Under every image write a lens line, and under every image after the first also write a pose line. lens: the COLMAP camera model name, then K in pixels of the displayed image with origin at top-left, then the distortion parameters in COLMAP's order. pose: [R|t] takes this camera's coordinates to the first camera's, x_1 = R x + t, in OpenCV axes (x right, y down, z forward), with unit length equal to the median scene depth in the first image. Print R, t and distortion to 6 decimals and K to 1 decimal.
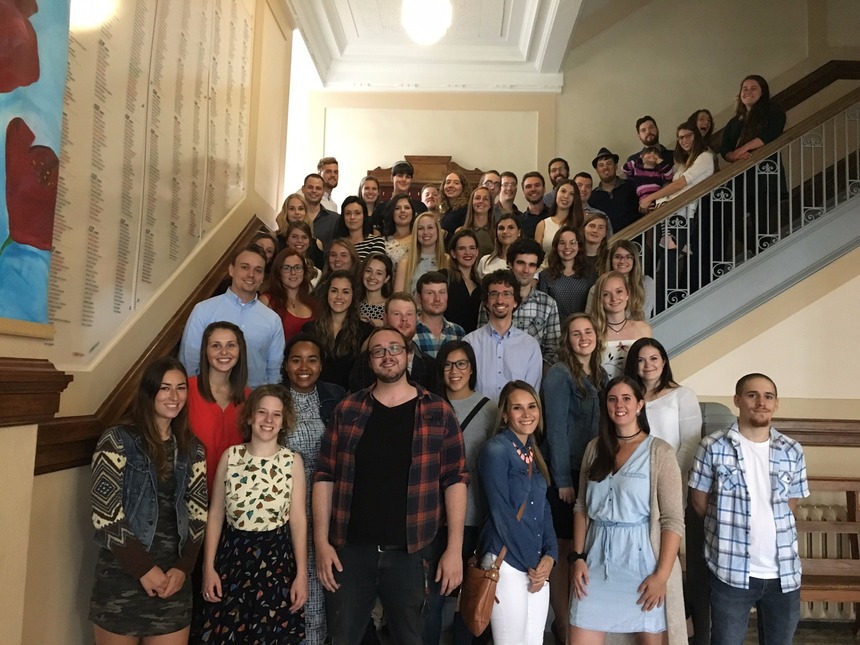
lens RADIAL K [[742.0, 0, 430.0], [0, 742.0, 323.7], [0, 0, 1]] dist [0.008821, 0.002053]
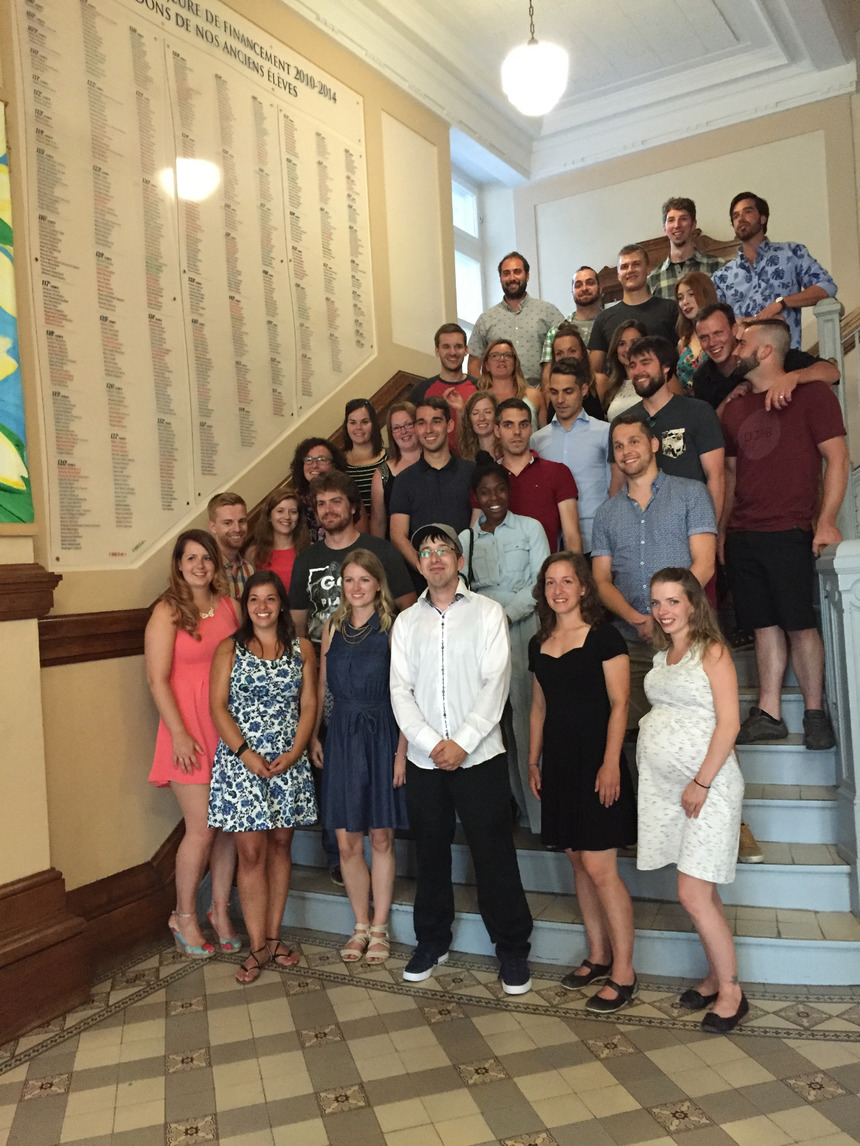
lens RADIAL K [[1003.6, 0, 432.0], [0, 1003.6, 572.8], [0, 0, 1]] dist [0.033407, -0.031937]
pose [[0.869041, -0.079539, -0.488305, 0.530535], [0.125491, 0.990152, 0.062054, 0.028719], [0.478561, -0.115206, 0.870464, -0.050287]]
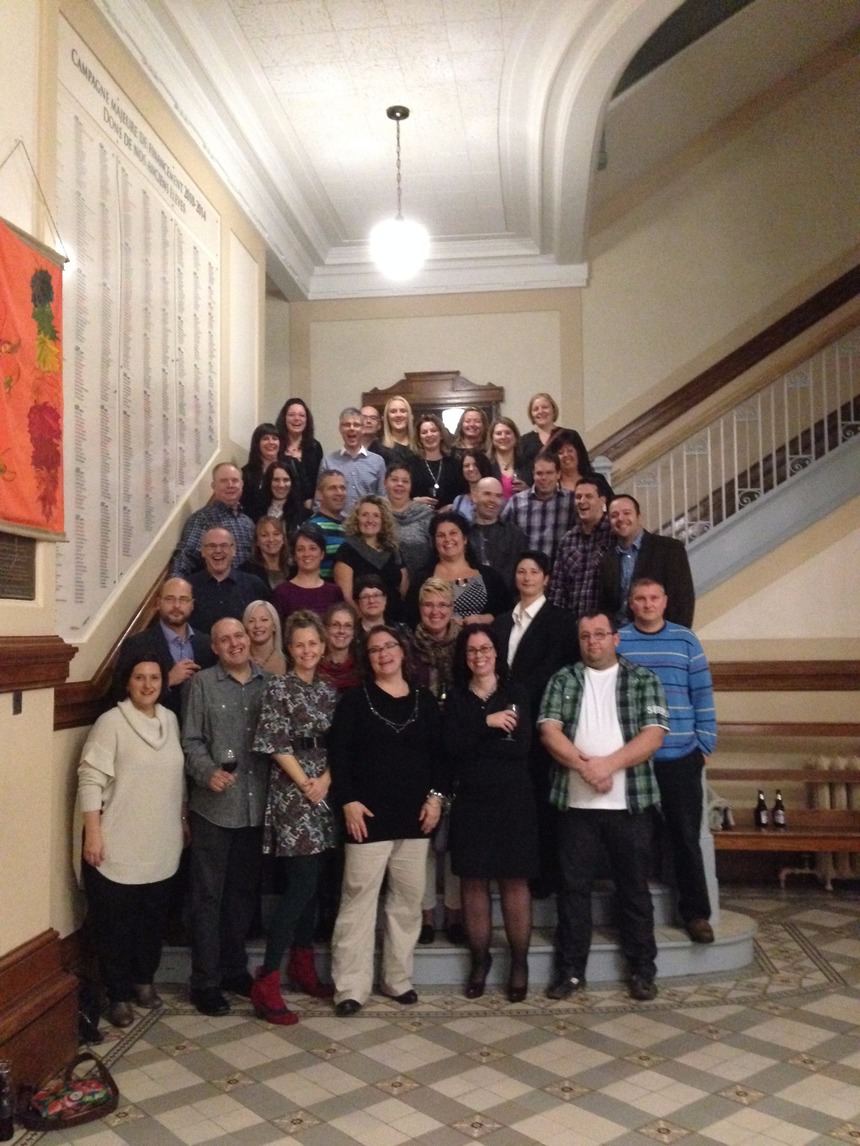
lens RADIAL K [[1077.8, 0, 425.9], [0, 1077.8, 571.0], [0, 0, 1]] dist [0.012048, 0.000000]
pose [[0.995593, -0.048456, -0.080294, 0.164125], [0.049995, 0.998600, 0.017265, -0.039800], [0.079345, -0.021203, 0.996622, -0.496865]]
